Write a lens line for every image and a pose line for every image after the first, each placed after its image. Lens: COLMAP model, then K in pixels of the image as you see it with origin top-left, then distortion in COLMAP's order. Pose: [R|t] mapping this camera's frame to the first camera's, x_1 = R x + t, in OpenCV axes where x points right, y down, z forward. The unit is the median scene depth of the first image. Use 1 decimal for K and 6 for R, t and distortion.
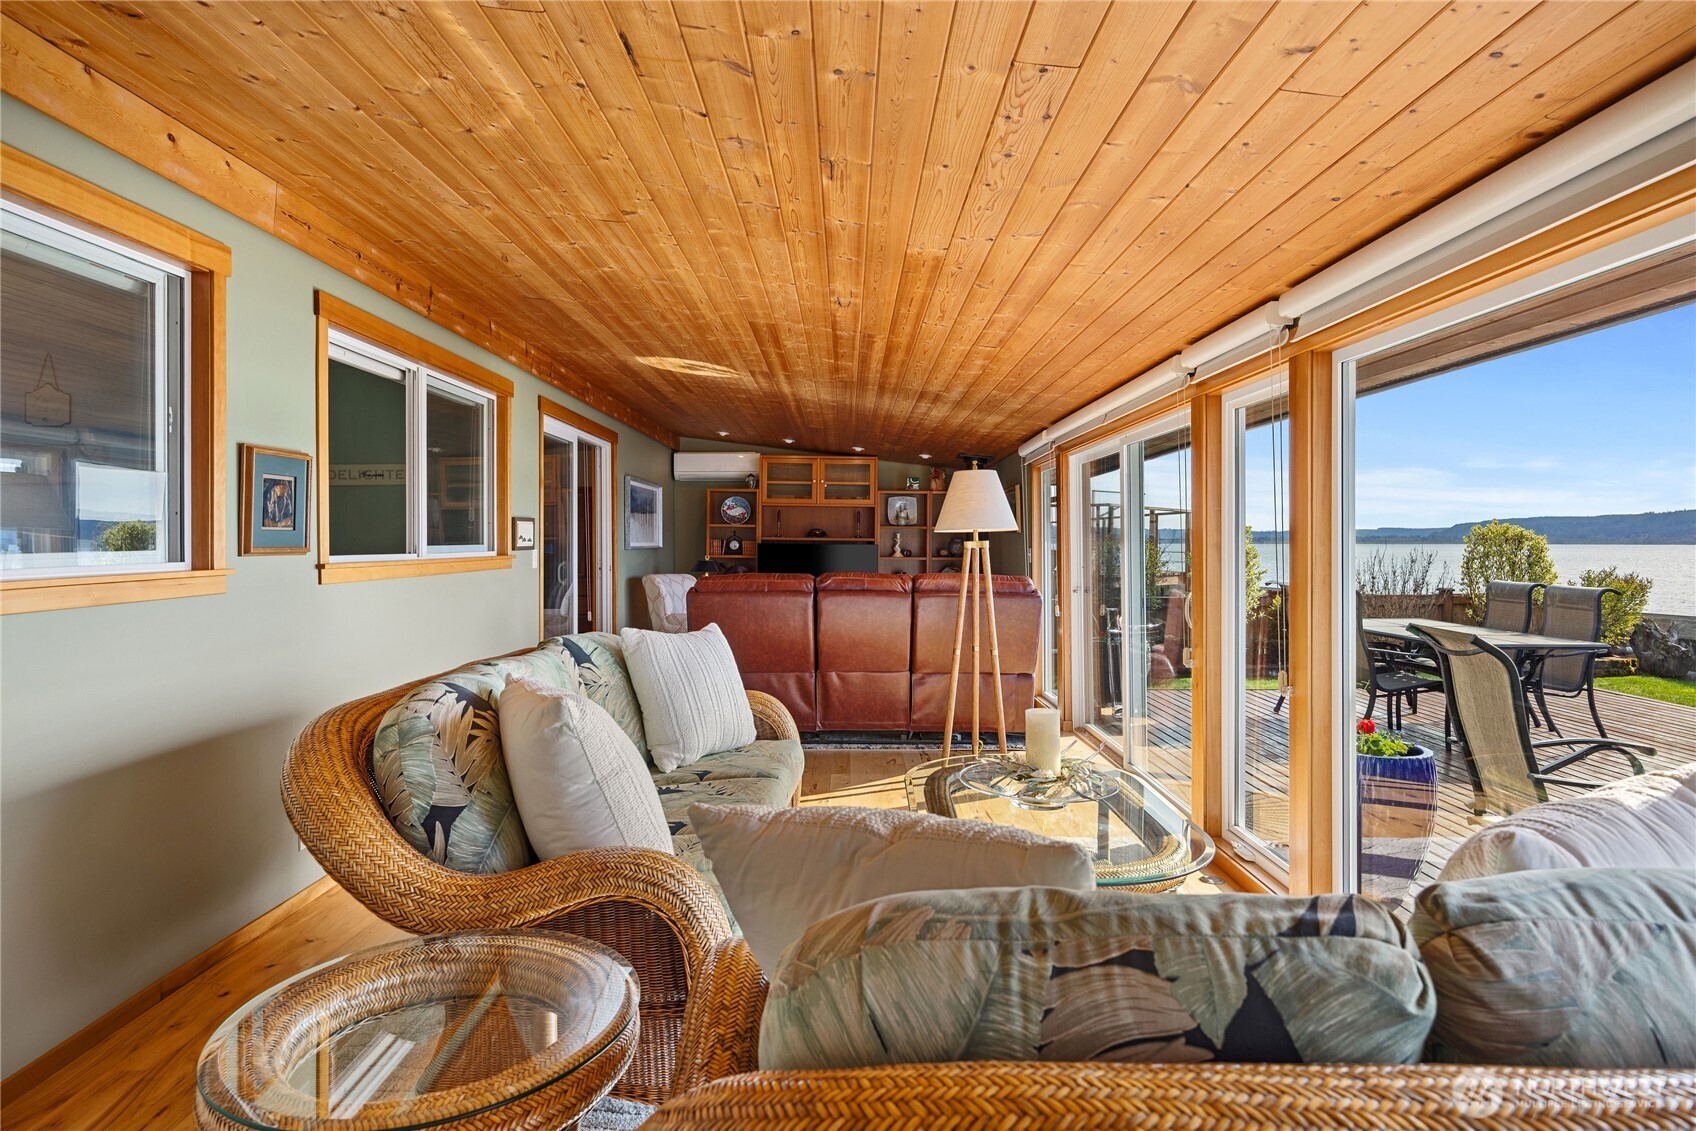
lens RADIAL K [[981.0, 0, 845.7], [0, 981.0, 550.2], [0, 0, 1]] dist [0.002732, -0.000289]
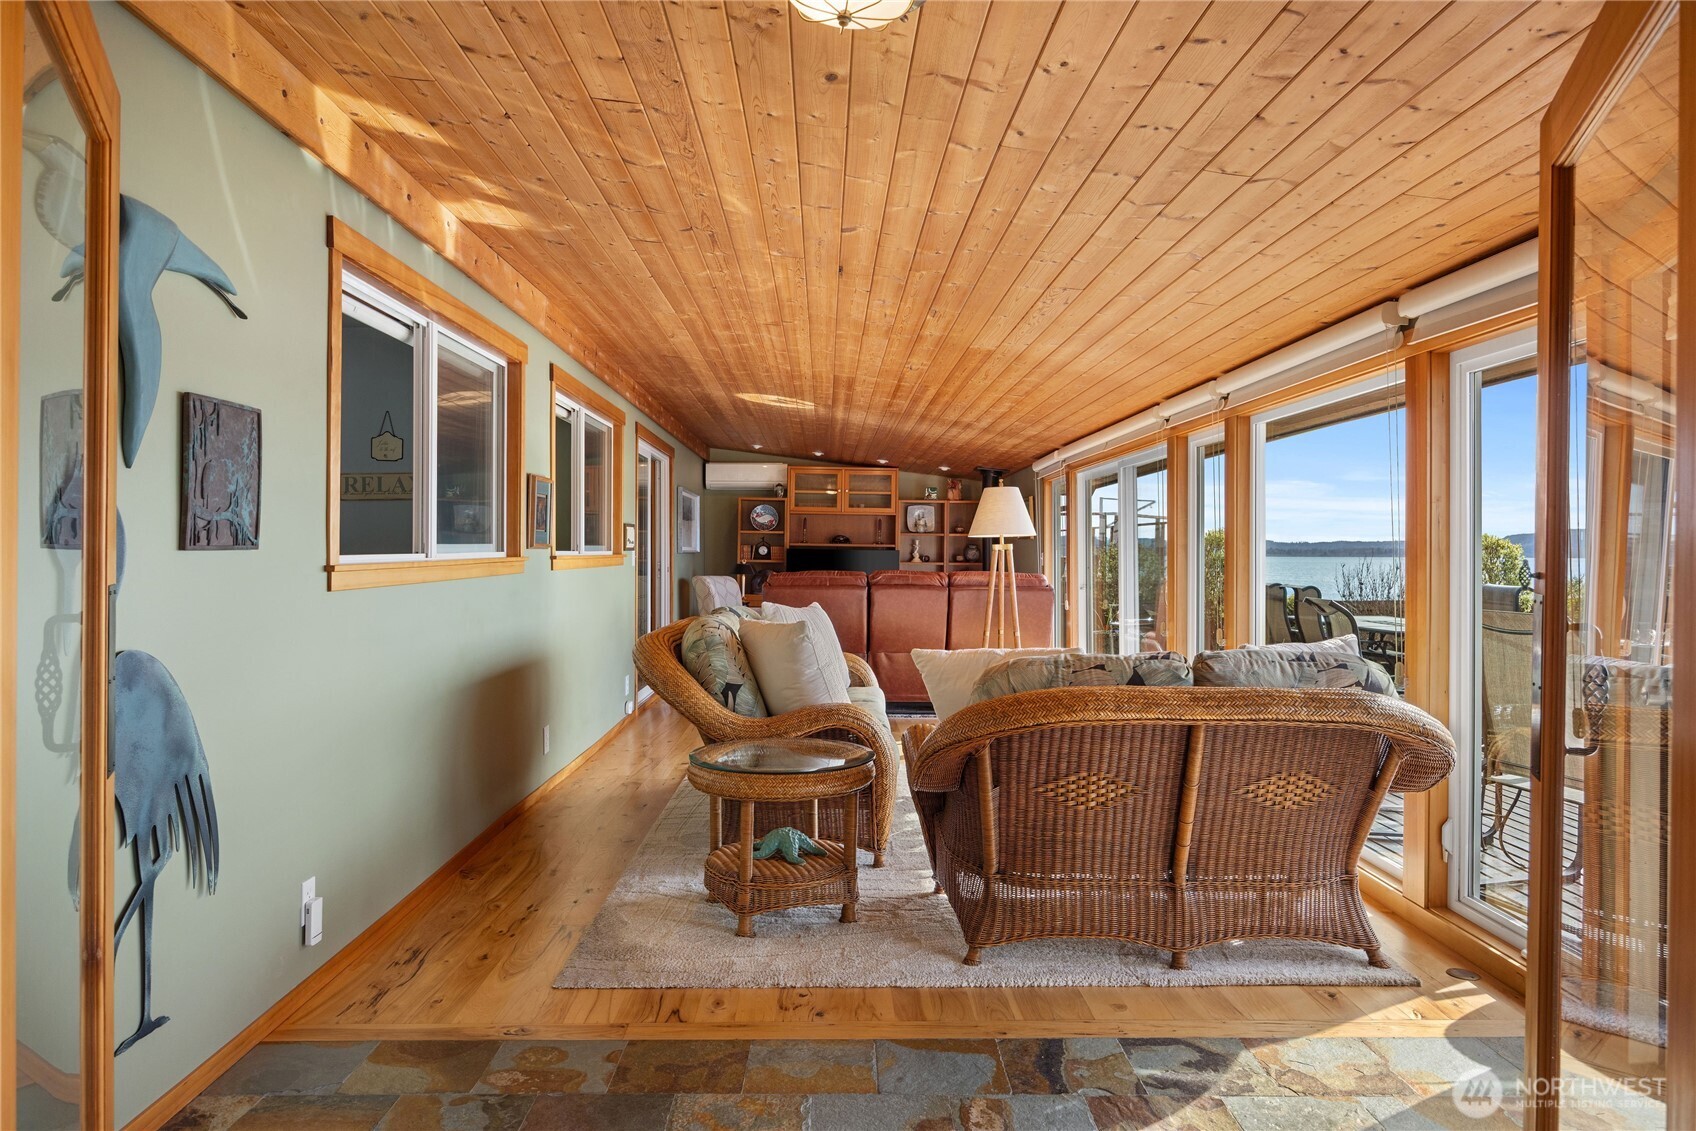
lens RADIAL K [[1122.8, 0, 847.6], [0, 1122.8, 564.7], [0, 0, 1]] dist [-0.000401, 0.001180]
pose [[0.999728, 0.003225, 0.023114, -0.089705], [-0.003264, 0.999993, 0.001652, 0.014018], [-0.023108, -0.001727, 0.999731, -0.390043]]
